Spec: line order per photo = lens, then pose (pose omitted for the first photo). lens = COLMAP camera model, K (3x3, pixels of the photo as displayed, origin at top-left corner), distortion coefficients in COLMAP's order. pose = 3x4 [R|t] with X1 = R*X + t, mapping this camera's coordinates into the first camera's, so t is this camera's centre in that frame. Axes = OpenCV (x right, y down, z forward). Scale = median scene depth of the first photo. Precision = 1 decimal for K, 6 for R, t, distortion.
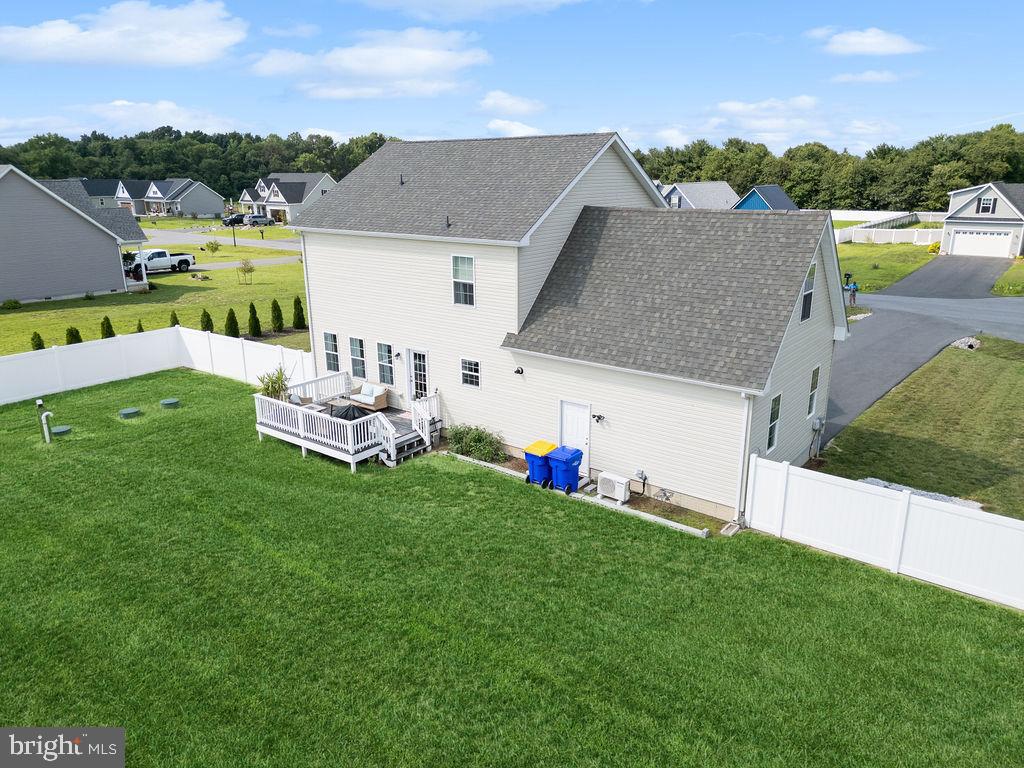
lens RADIAL K [[722.1, 0, 512.0], [0, 722.1, 384.0], [0, 0, 1]] dist [0.041411, -0.001064]
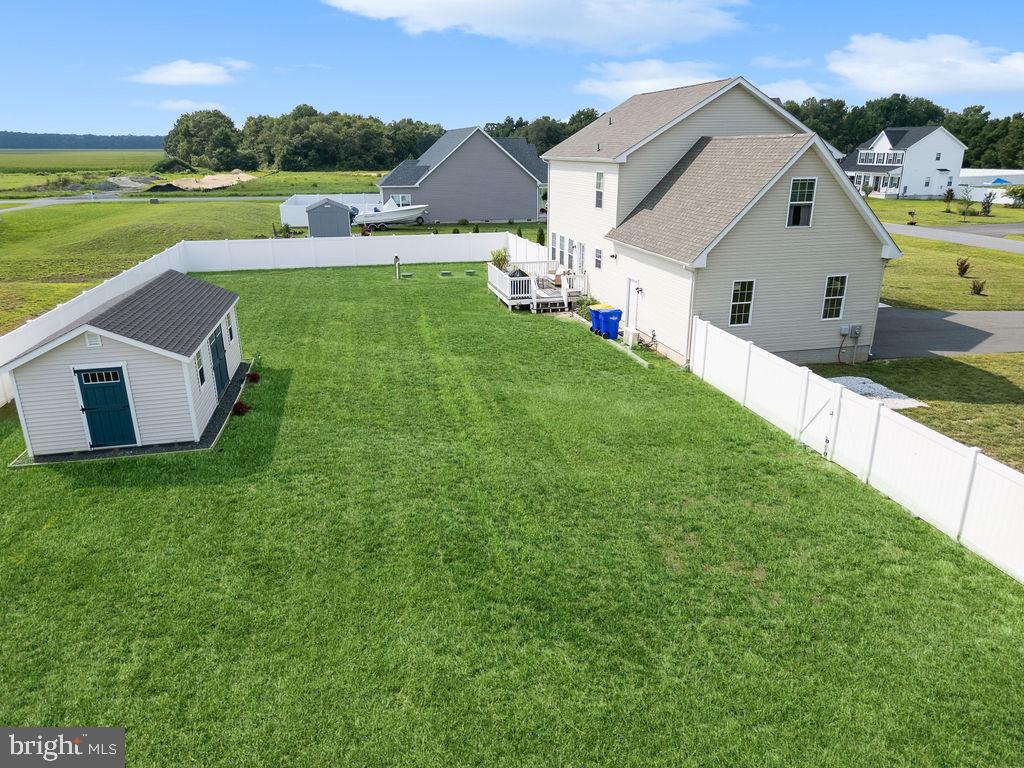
lens RADIAL K [[722.1, 0, 512.0], [0, 722.1, 384.0], [0, 0, 1]] dist [0.041411, -0.001064]
pose [[0.788484, 0.197765, -0.582394, 0.706144], [-0.175576, 0.979869, 0.095029, 0.124025], [0.589463, 0.027325, 0.807333, -0.230982]]
